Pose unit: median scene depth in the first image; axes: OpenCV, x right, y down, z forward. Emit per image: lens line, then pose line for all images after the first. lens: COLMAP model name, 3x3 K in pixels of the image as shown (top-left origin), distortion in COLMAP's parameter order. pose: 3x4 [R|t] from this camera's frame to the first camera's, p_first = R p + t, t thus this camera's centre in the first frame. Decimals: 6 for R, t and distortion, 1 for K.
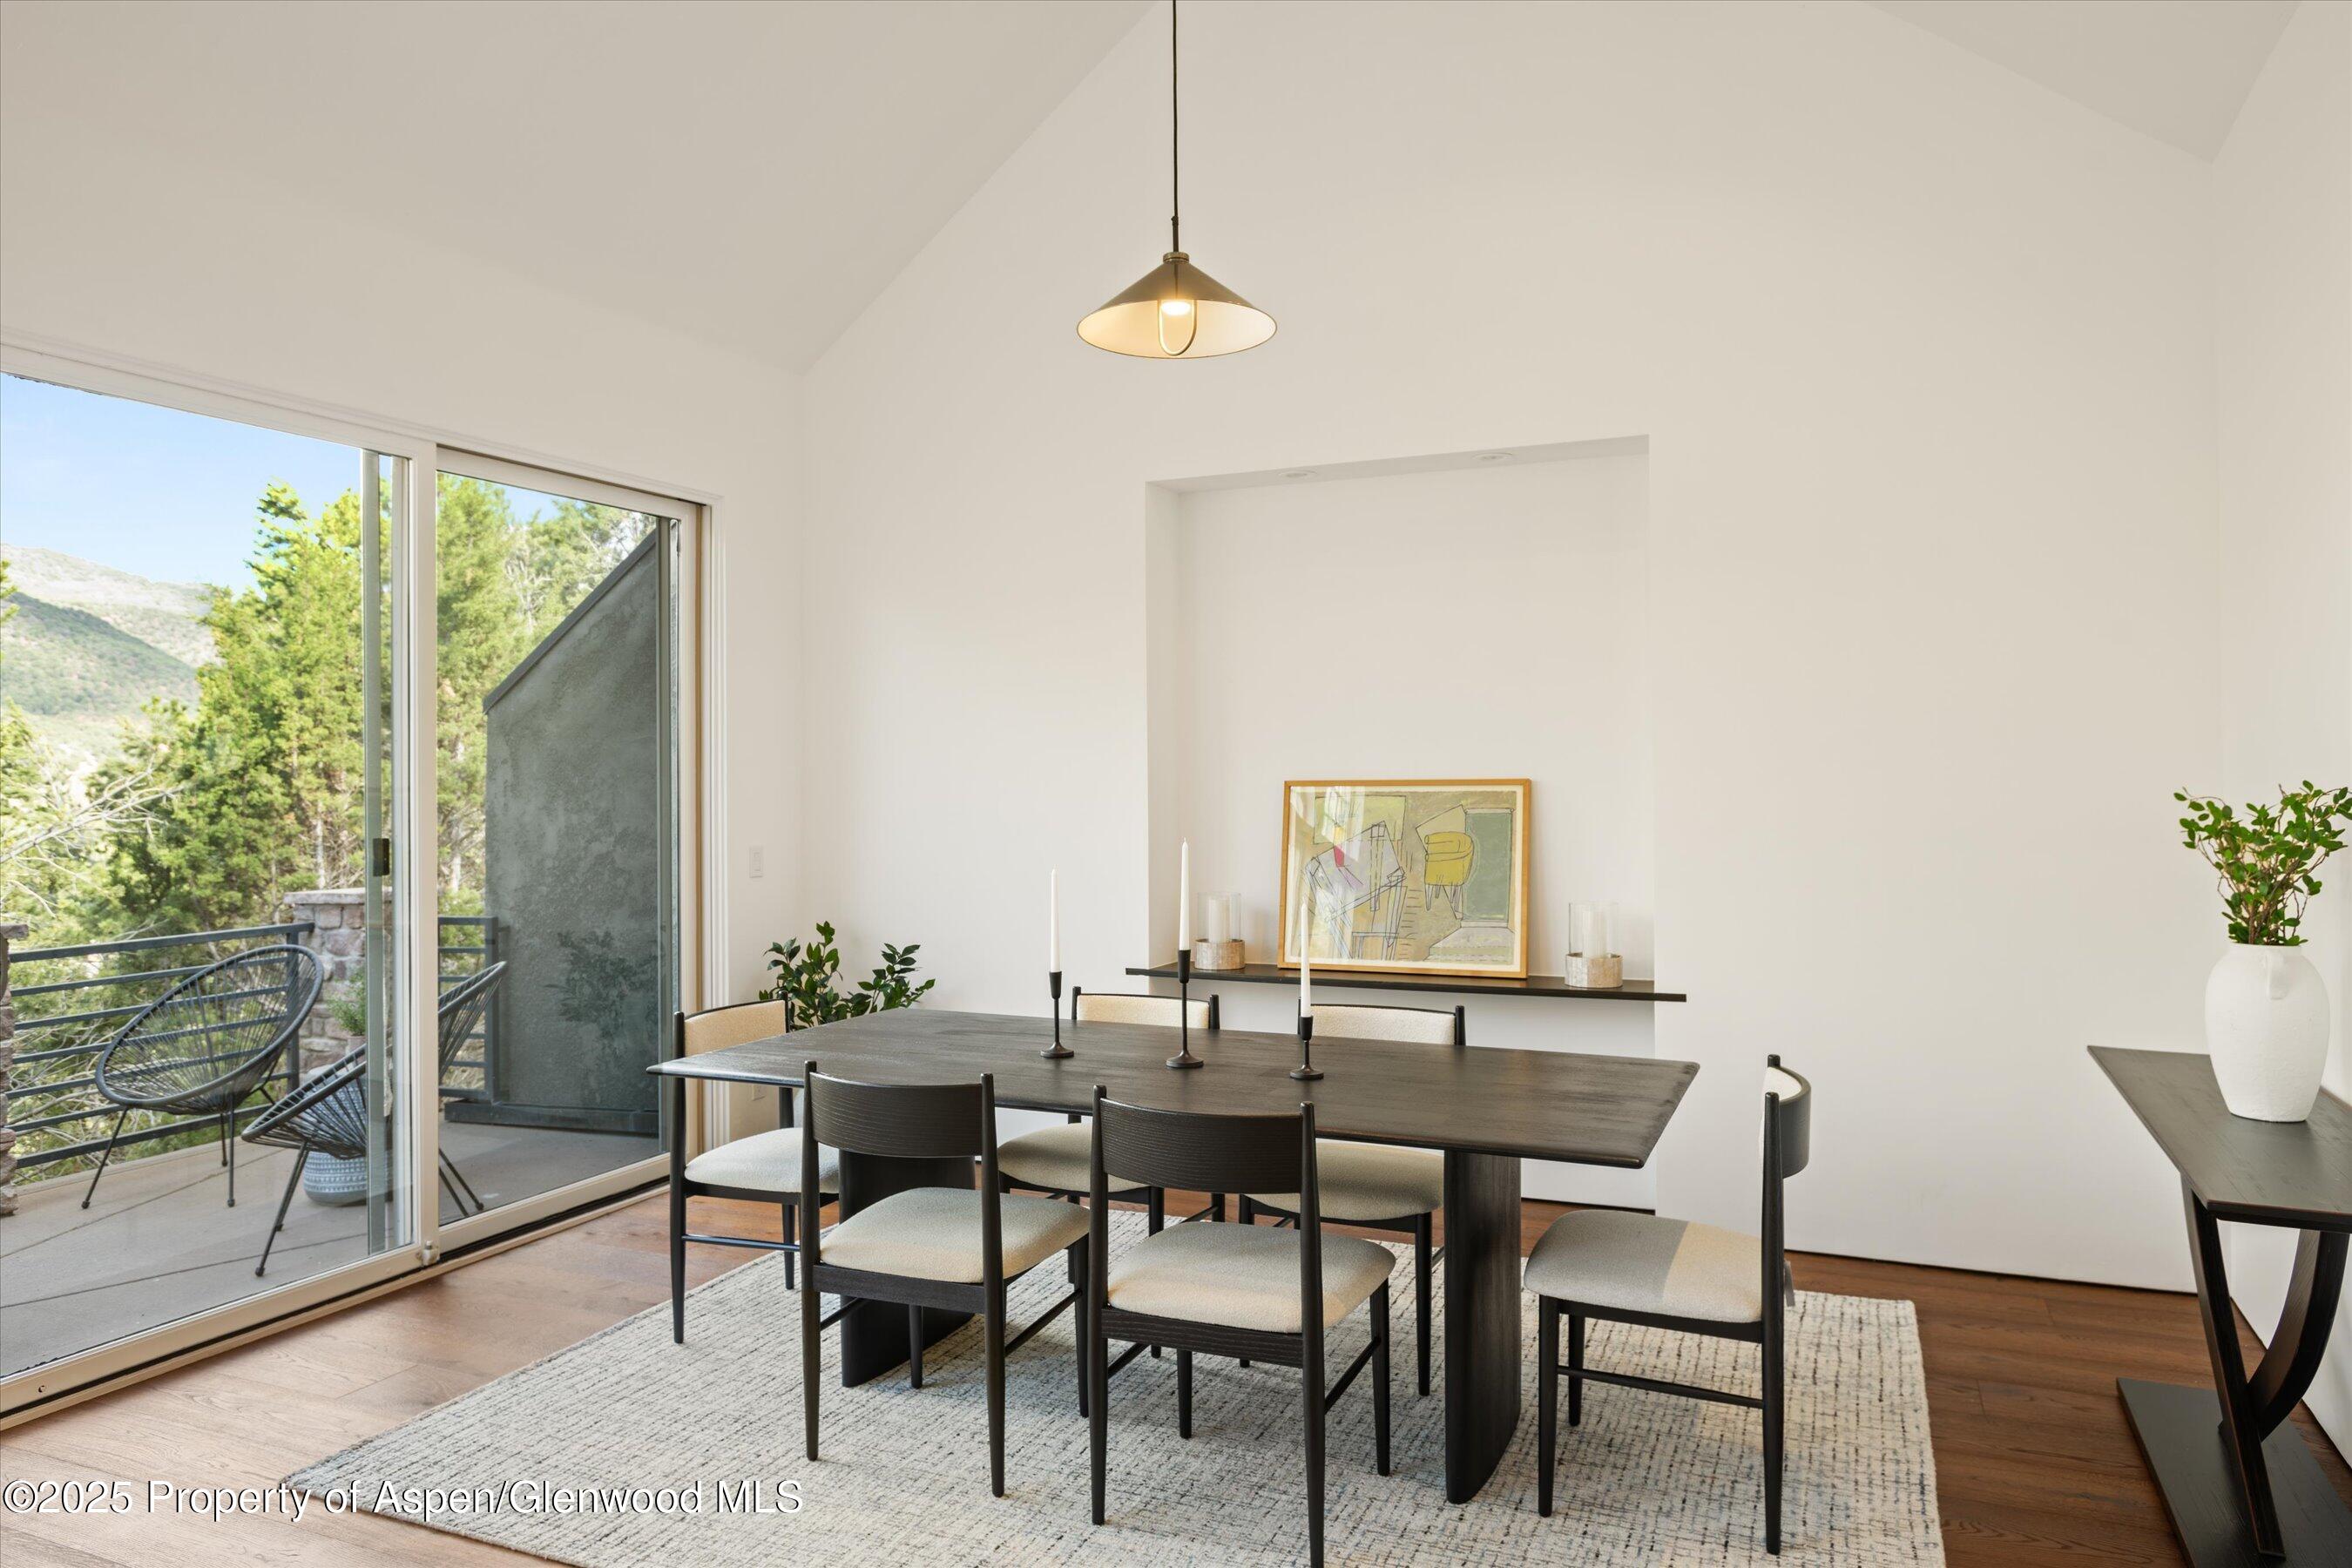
lens RADIAL K [[1529.3, 0, 1167.7], [0, 1529.3, 780.7], [0, 0, 1]] dist [0.014348, -0.002306]
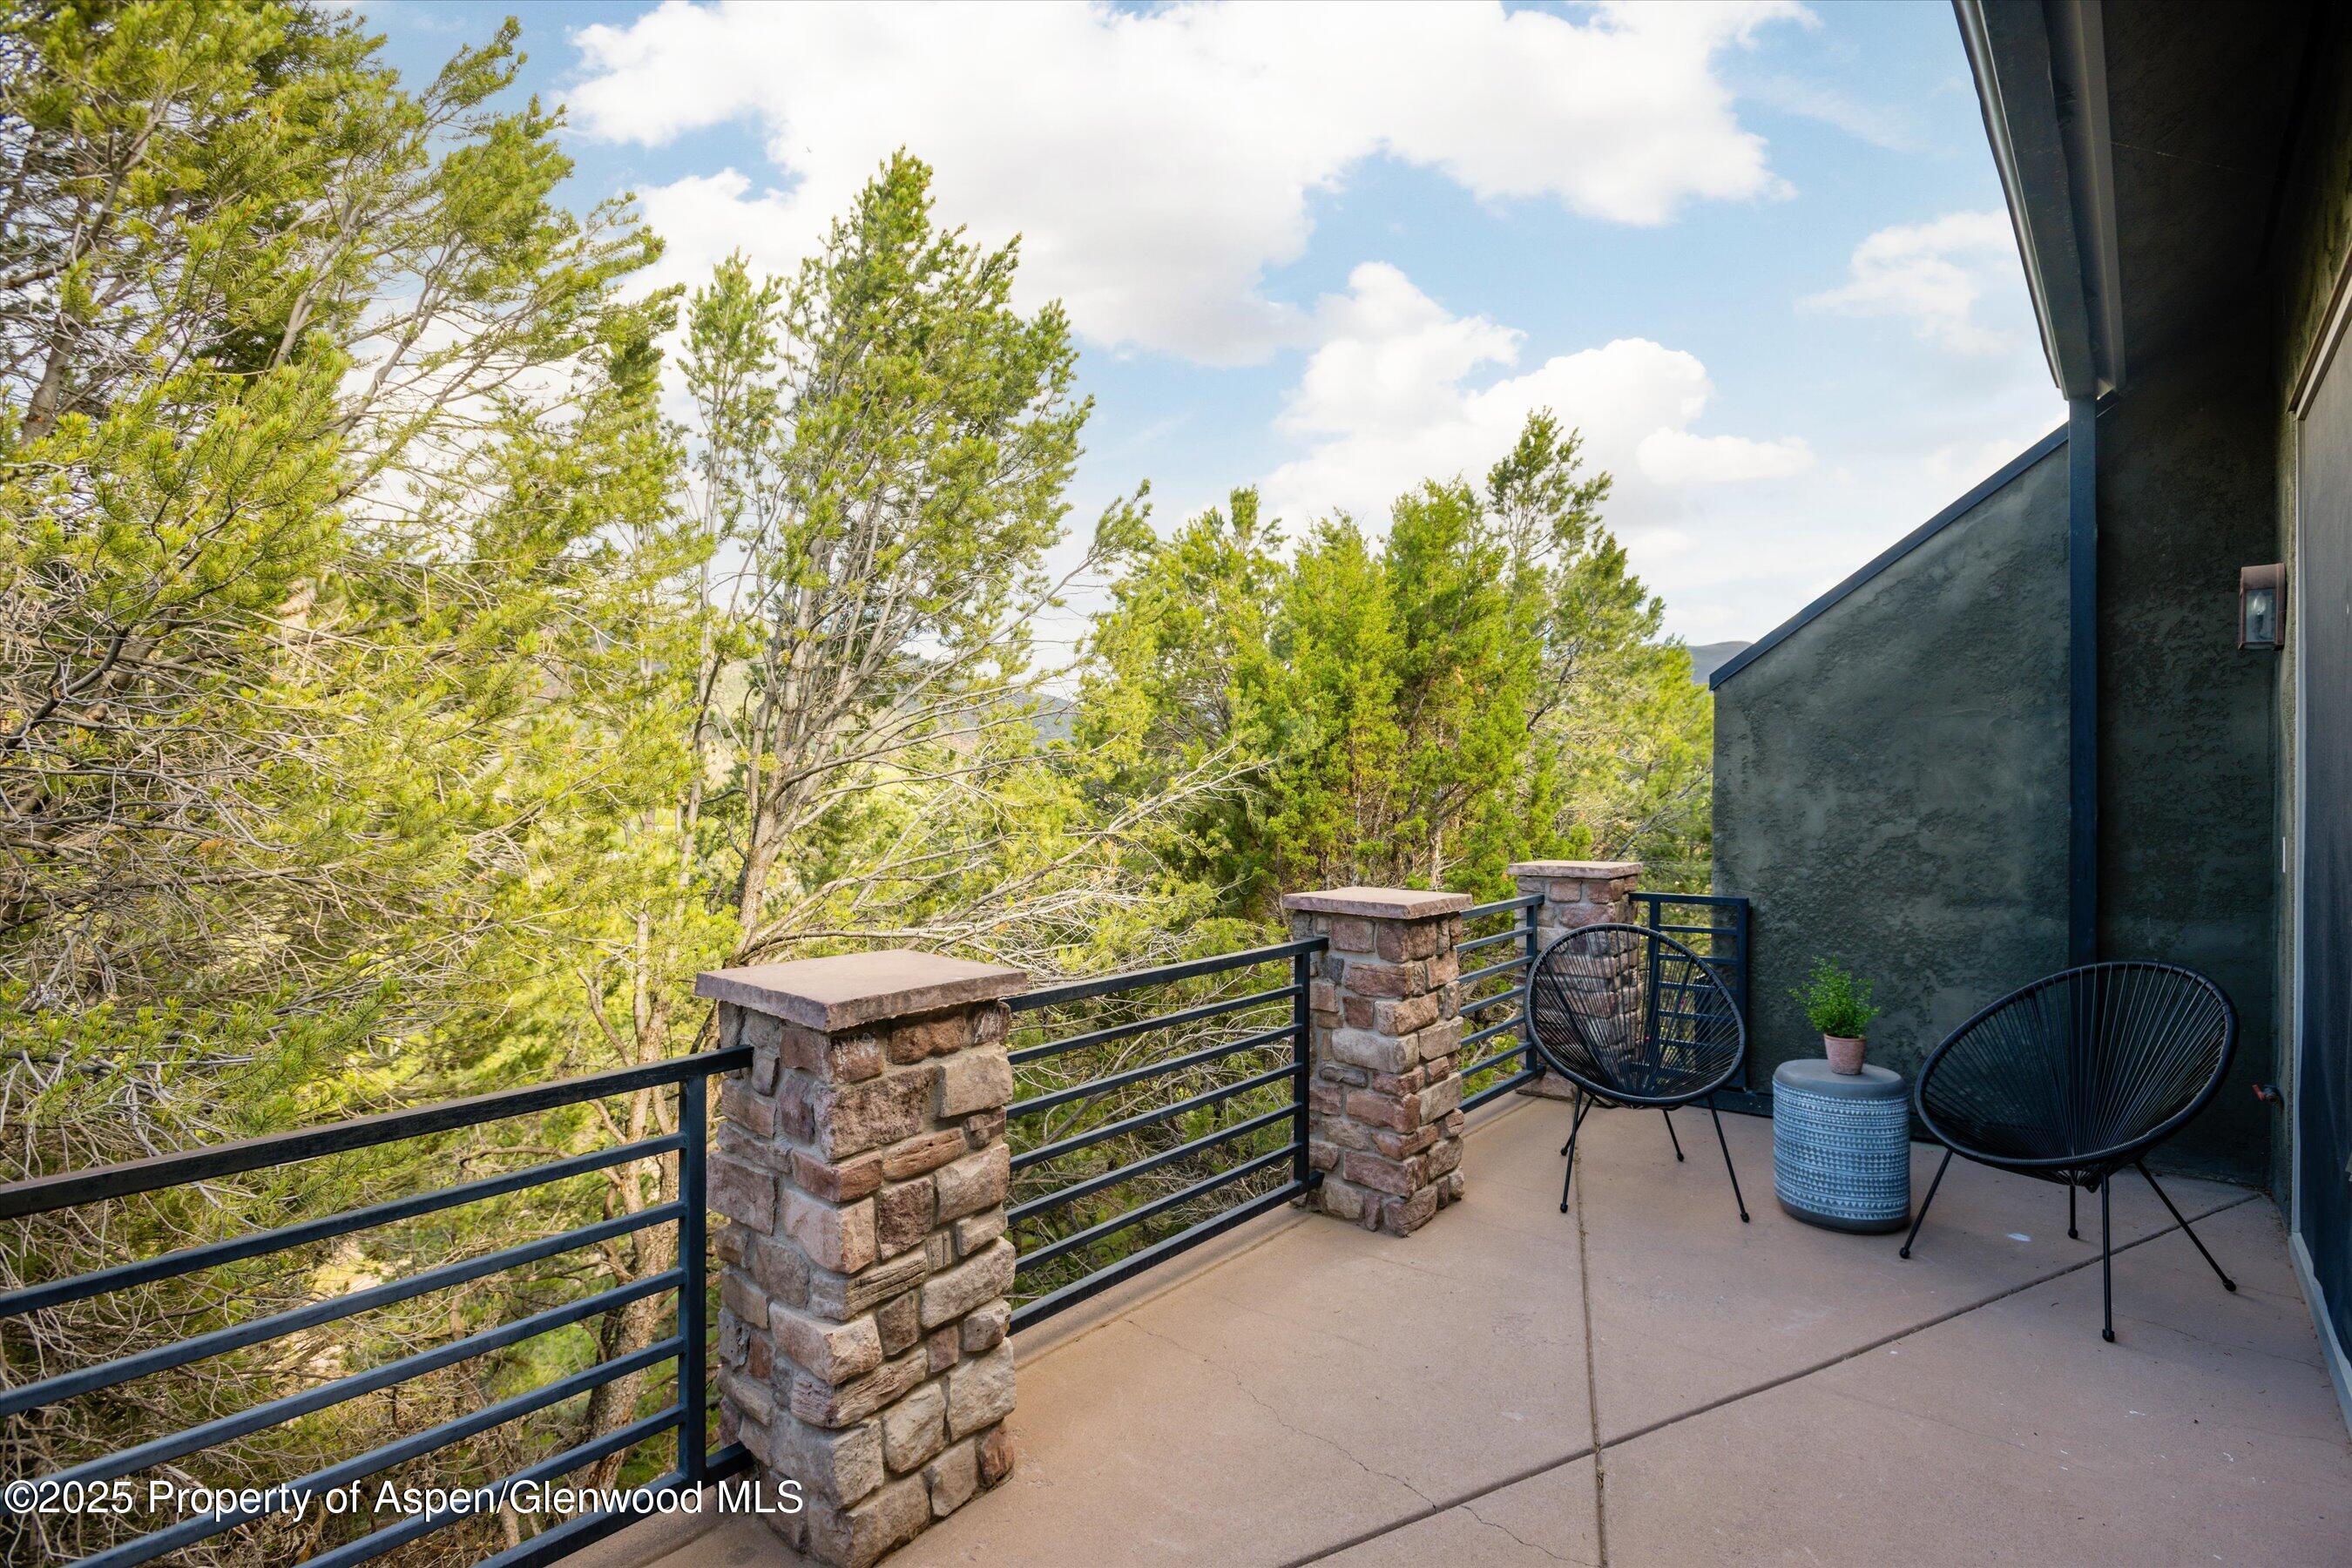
lens RADIAL K [[1151.7, 0, 1179.5], [0, 1151.7, 767.8], [0, 0, 1]] dist [-0.002572, 0.000981]
pose [[0.963657, 0.016761, -0.266616, -0.723220], [-0.018812, 0.999810, -0.005143, 0.021654], [0.266479, 0.009972, 0.963789, 0.255077]]
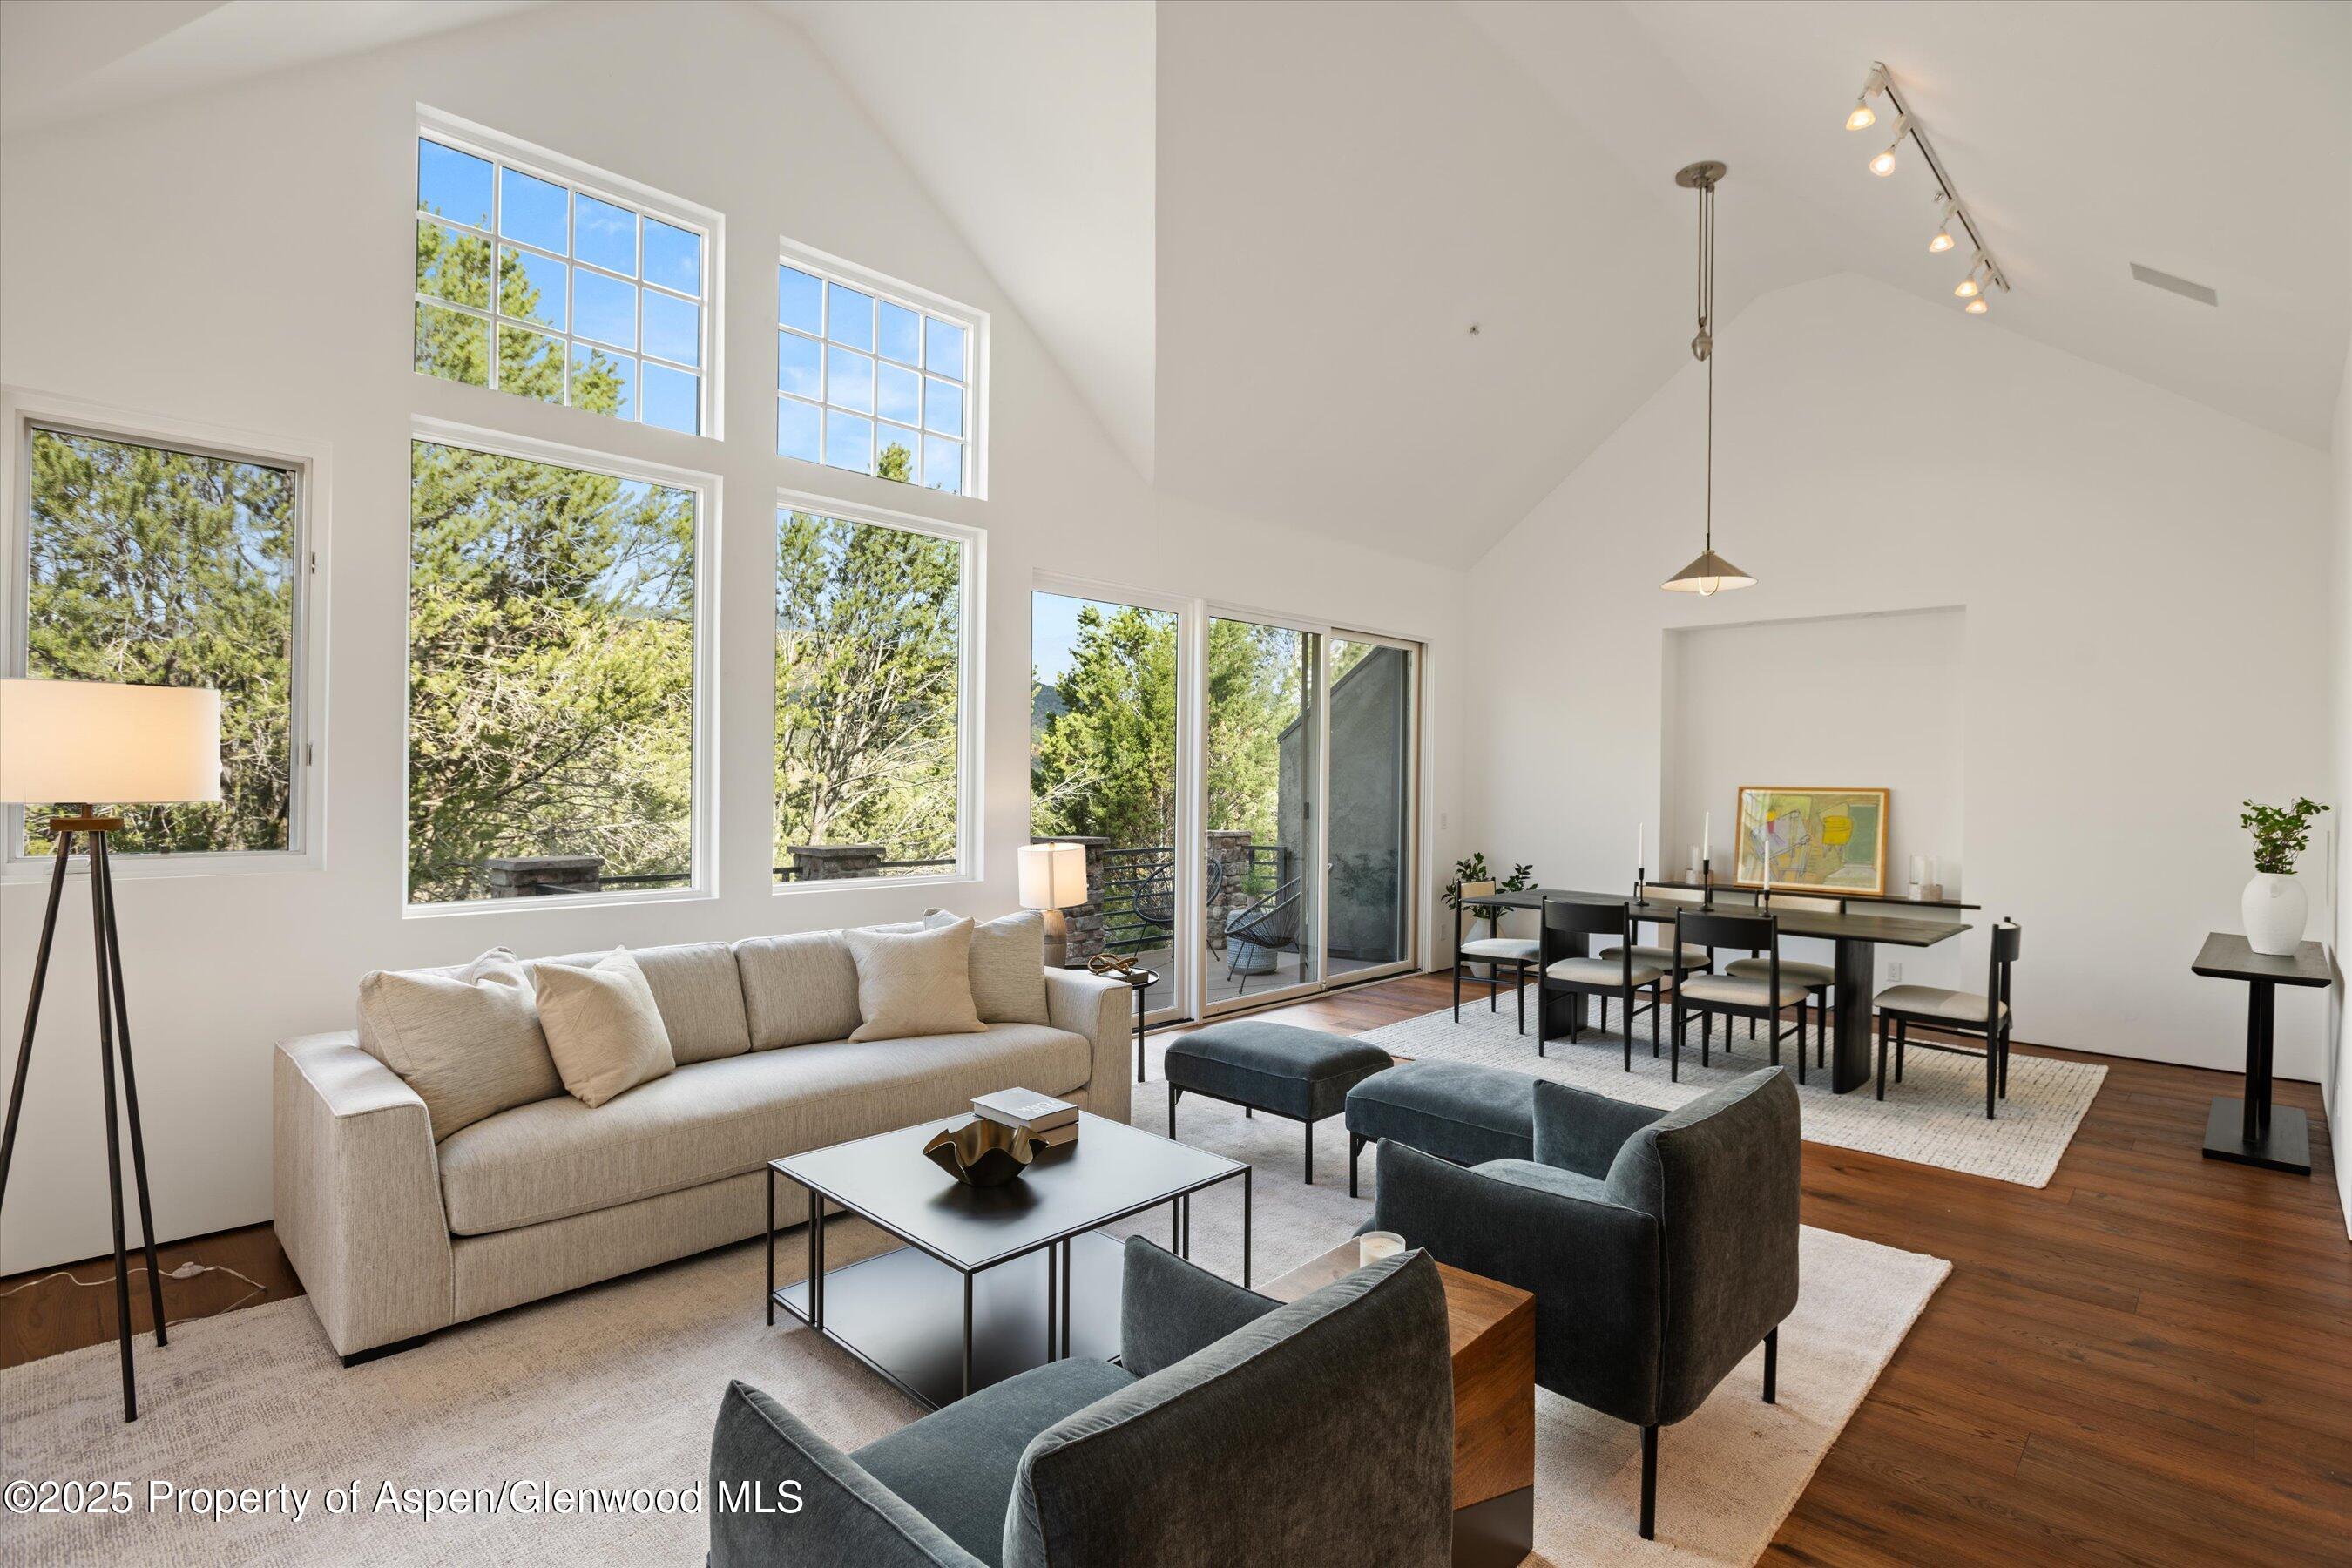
lens RADIAL K [[1151.7, 0, 1172.4], [0, 1151.7, 784.5], [0, 0, 1]] dist [-0.002572, 0.000981]
pose [[0.943663, 0.022441, -0.330145, -0.109476], [-0.021474, 0.999748, 0.006576, 0.003168], [0.330209, 0.000884, 0.943907, -0.541473]]
